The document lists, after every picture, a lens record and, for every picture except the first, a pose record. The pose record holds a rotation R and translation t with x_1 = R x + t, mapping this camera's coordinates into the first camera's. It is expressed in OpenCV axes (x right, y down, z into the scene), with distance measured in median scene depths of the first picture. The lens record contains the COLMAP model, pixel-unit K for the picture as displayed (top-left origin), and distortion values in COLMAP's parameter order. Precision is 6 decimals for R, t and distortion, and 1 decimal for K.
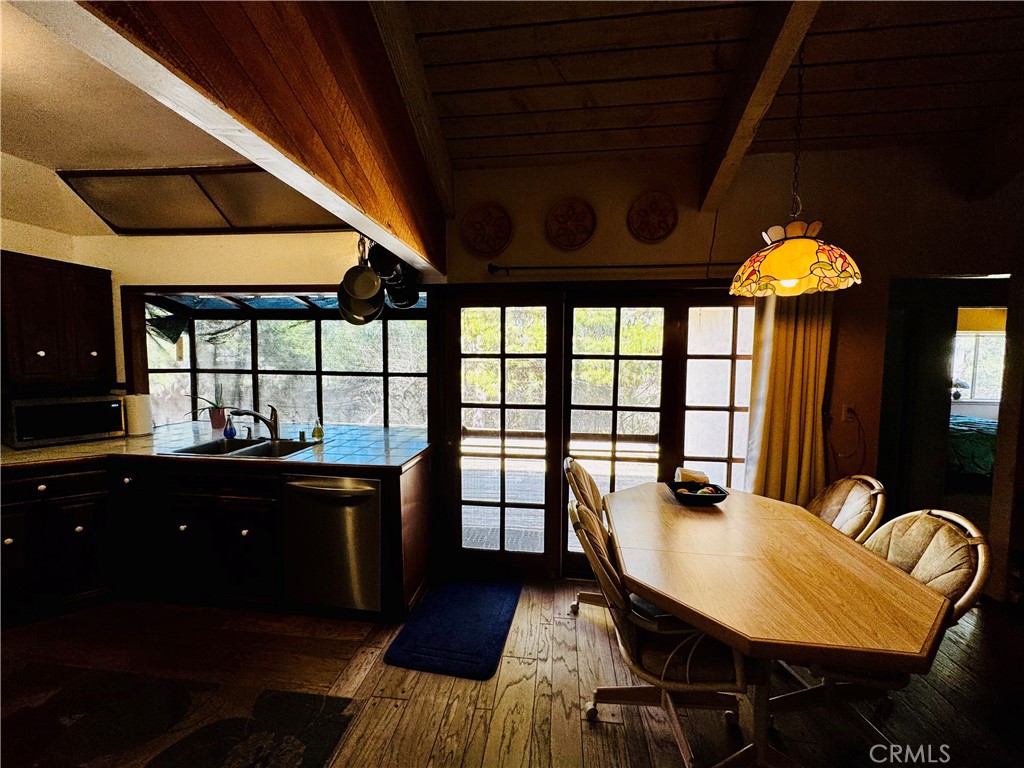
lens RADIAL K [[408.3, 0, 512.0], [0, 408.3, 384.0], [0, 0, 1]] dist [-0.000771, 0.000159]
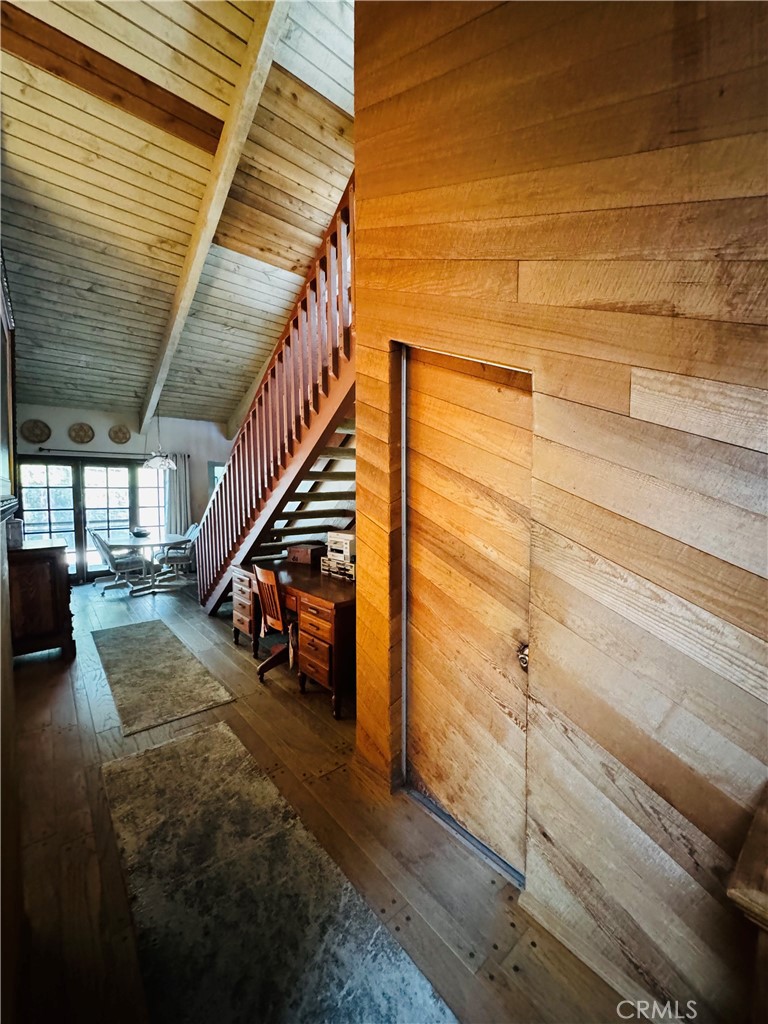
lens RADIAL K [[408.3, 0, 384.0], [0, 408.3, 512.0], [0, 0, 1]] dist [-0.000771, 0.000159]
pose [[0.687878, -0.046482, 0.724336, -0.395035], [0.053961, 0.998461, 0.012829, 0.143354], [-0.723817, 0.030261, 0.689328, -1.944297]]
